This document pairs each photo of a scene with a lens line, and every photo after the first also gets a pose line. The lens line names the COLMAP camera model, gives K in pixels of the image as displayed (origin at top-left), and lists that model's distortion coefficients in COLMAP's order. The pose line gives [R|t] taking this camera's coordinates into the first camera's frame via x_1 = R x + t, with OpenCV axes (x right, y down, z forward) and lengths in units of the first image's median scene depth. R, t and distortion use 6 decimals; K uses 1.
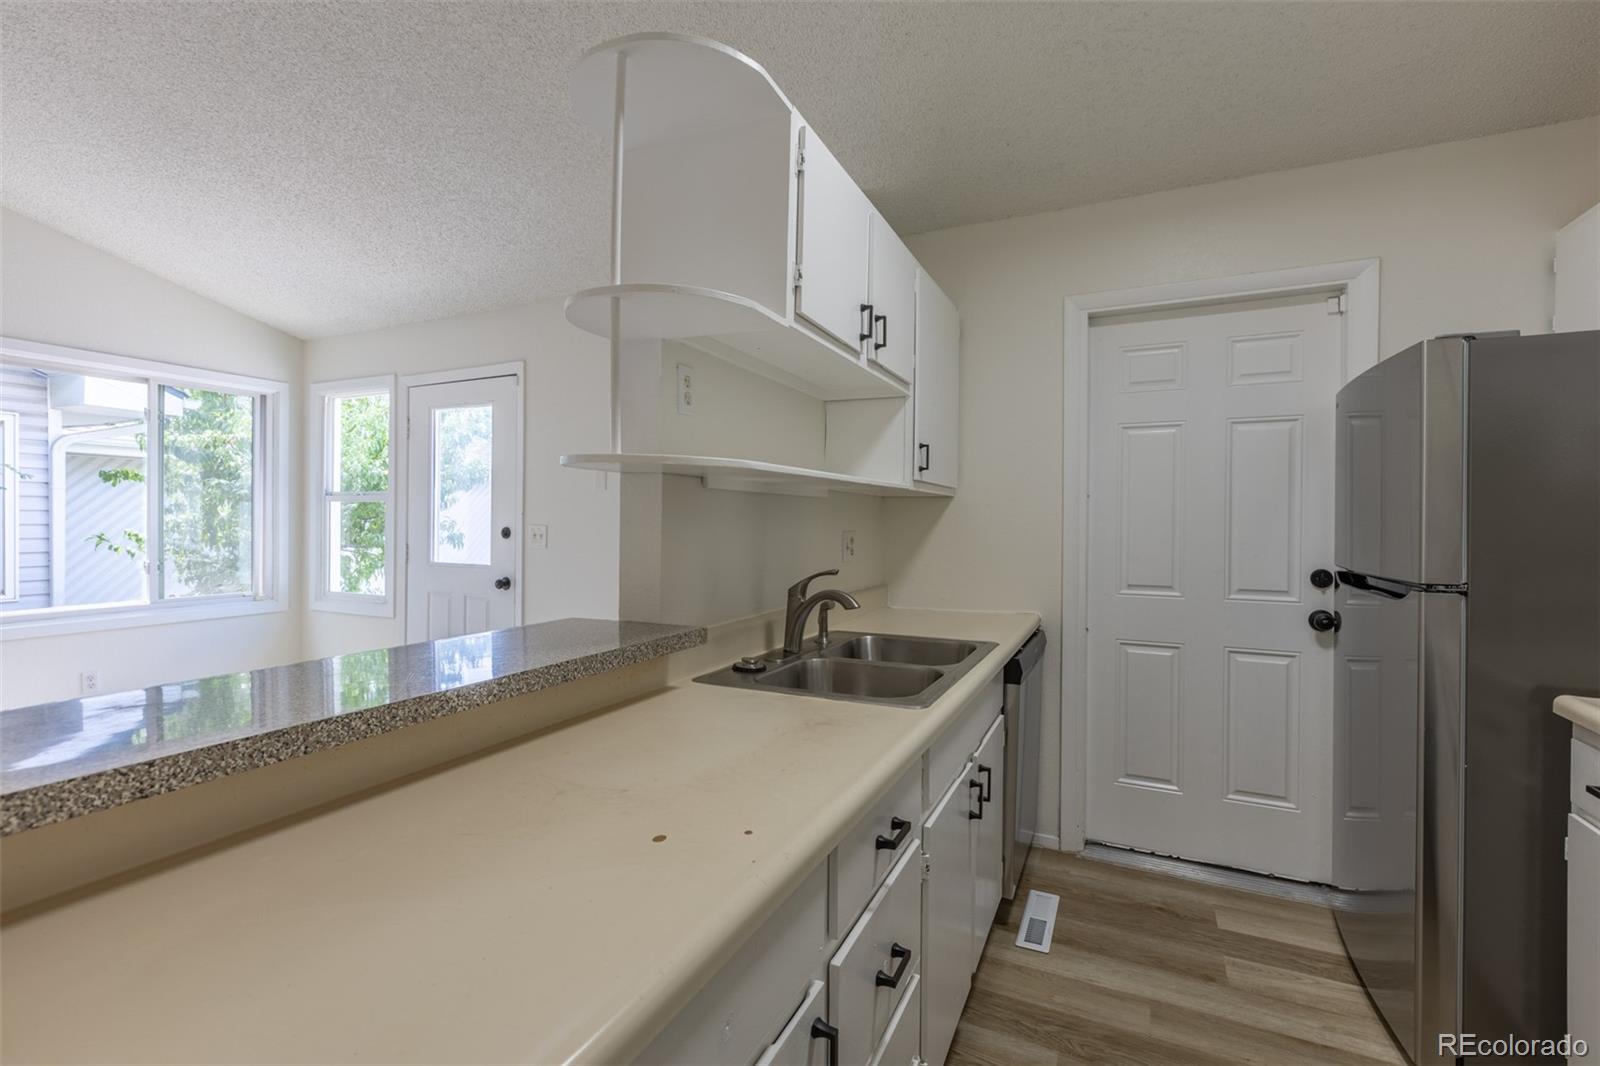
lens RADIAL K [[709.4, 0, 797.1], [0, 709.4, 527.5], [0, 0, 1]] dist [0.000137, -0.000591]
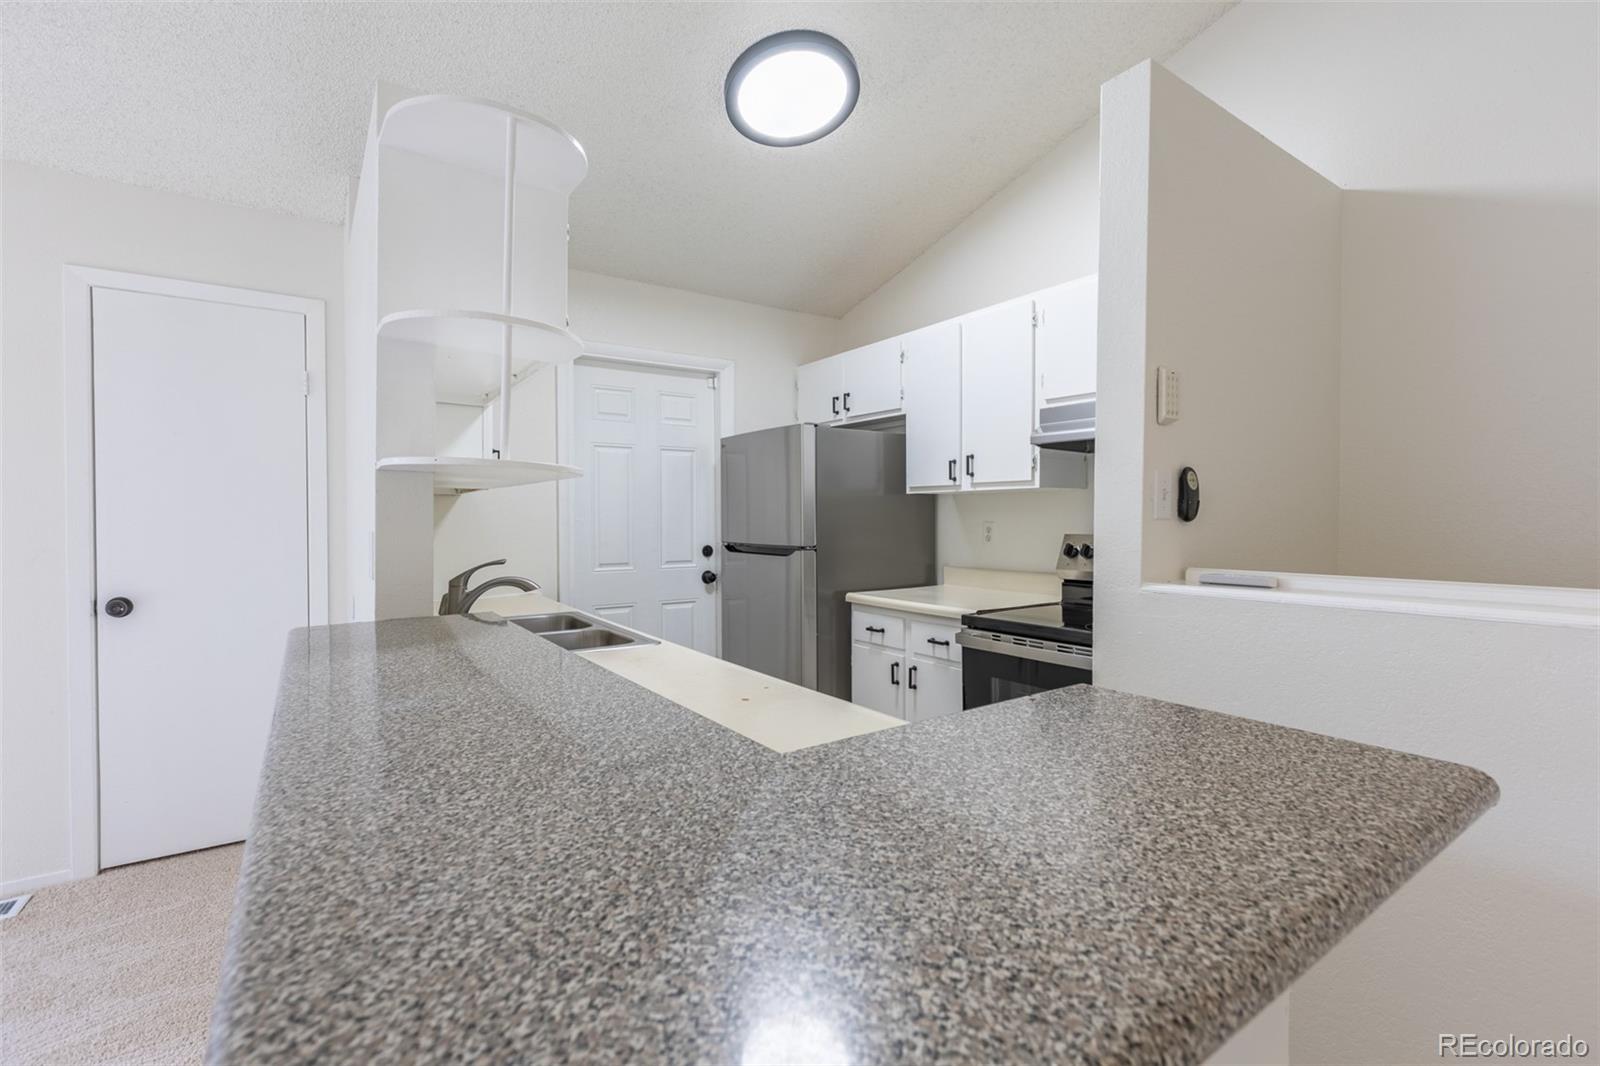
lens RADIAL K [[713.6, 0, 801.7], [0, 713.6, 521.0], [0, 0, 1]] dist [0.000525, 0.000078]
pose [[0.499284, -0.011822, 0.866358, -0.593825], [0.014276, 0.999883, 0.005417, -0.001724], [-0.866321, 0.009663, 0.499395, 0.002783]]
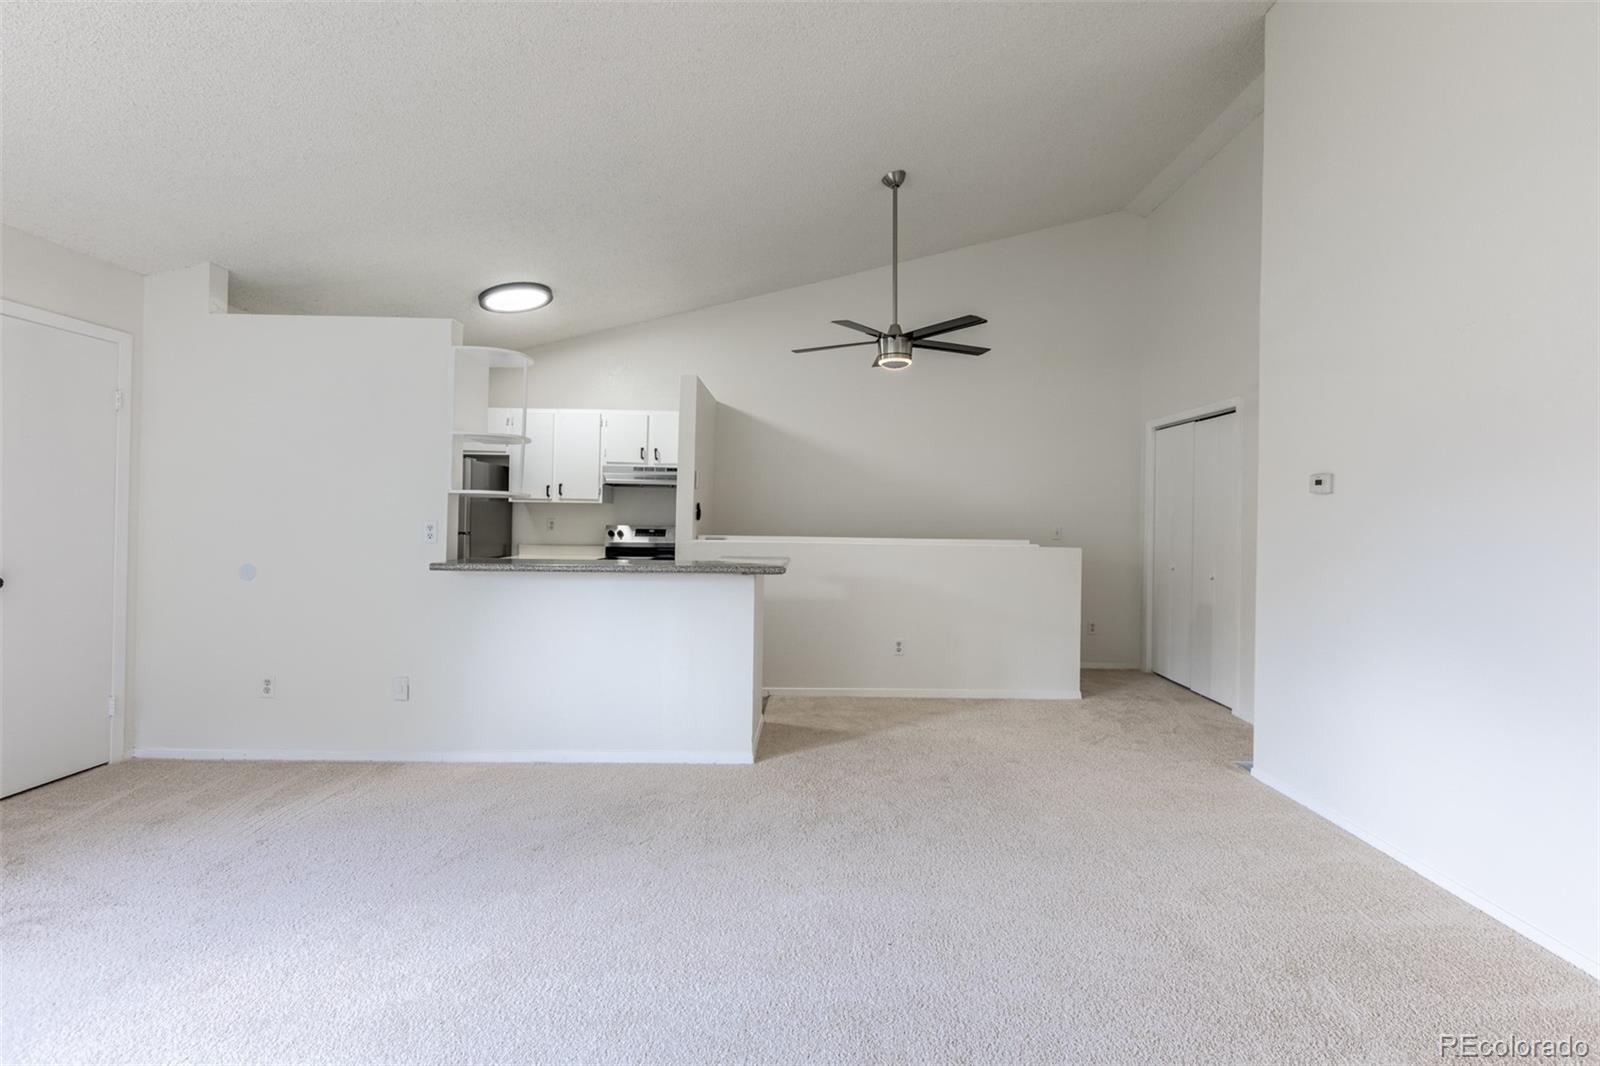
lens RADIAL K [[716.5, 0, 815.9], [0, 716.5, 514.3], [0, 0, 1]] dist [-0.001199, -0.000628]
pose [[-0.437287, -0.007655, 0.899289, -1.985925], [-0.010826, 0.999936, 0.003247, -0.021844], [-0.899257, -0.008316, -0.437342, 0.691813]]
